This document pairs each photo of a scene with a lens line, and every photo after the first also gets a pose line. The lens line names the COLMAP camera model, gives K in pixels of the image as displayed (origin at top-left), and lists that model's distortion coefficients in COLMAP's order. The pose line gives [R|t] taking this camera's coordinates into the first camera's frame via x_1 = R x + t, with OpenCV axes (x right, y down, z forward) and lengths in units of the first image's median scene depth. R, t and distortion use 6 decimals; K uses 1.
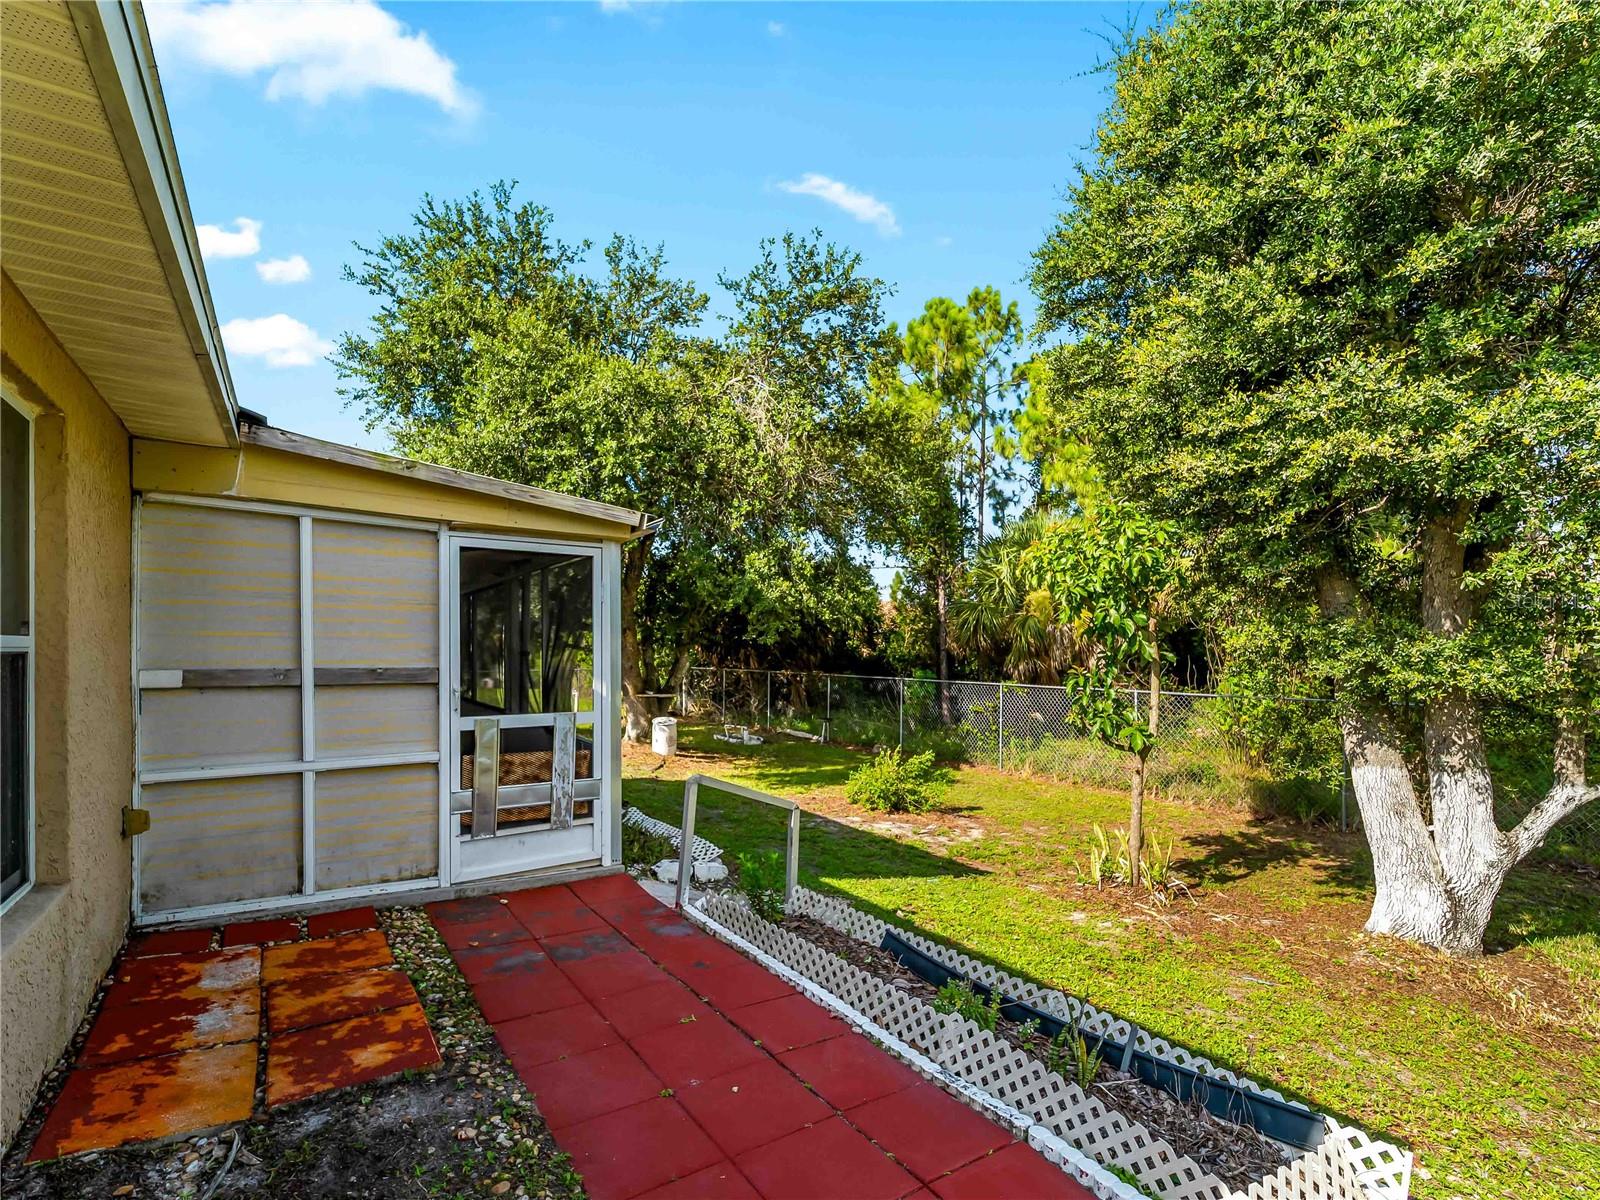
lens RADIAL K [[732.3, 0, 802.6], [0, 732.3, 662.6], [0, 0, 1]] dist [-0.000723, -0.001352]
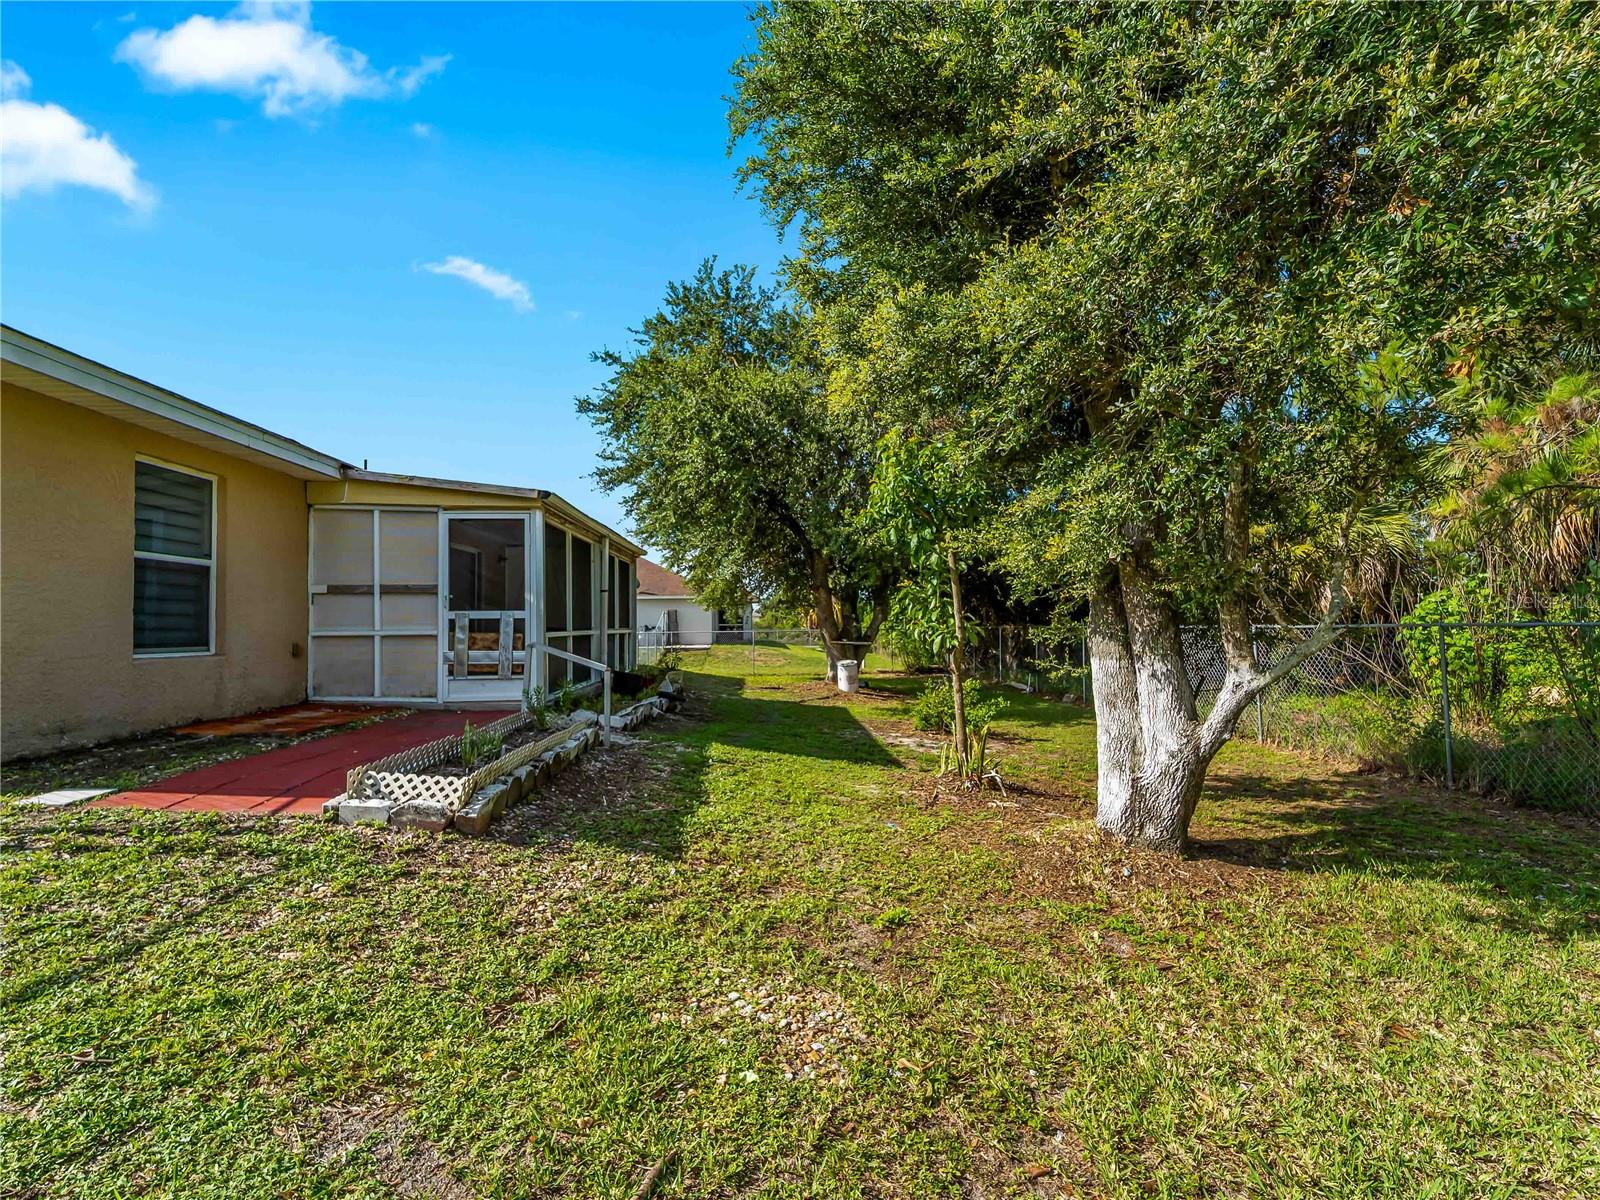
lens RADIAL K [[732.3, 0, 812.1], [0, 732.3, 599.3], [0, 0, 1]] dist [-0.000723, -0.001352]
pose [[0.856803, -0.031502, -0.514681, 1.249333], [0.002375, 0.998363, -0.057154, 0.150815], [0.515639, 0.047747, 0.855475, -0.099706]]
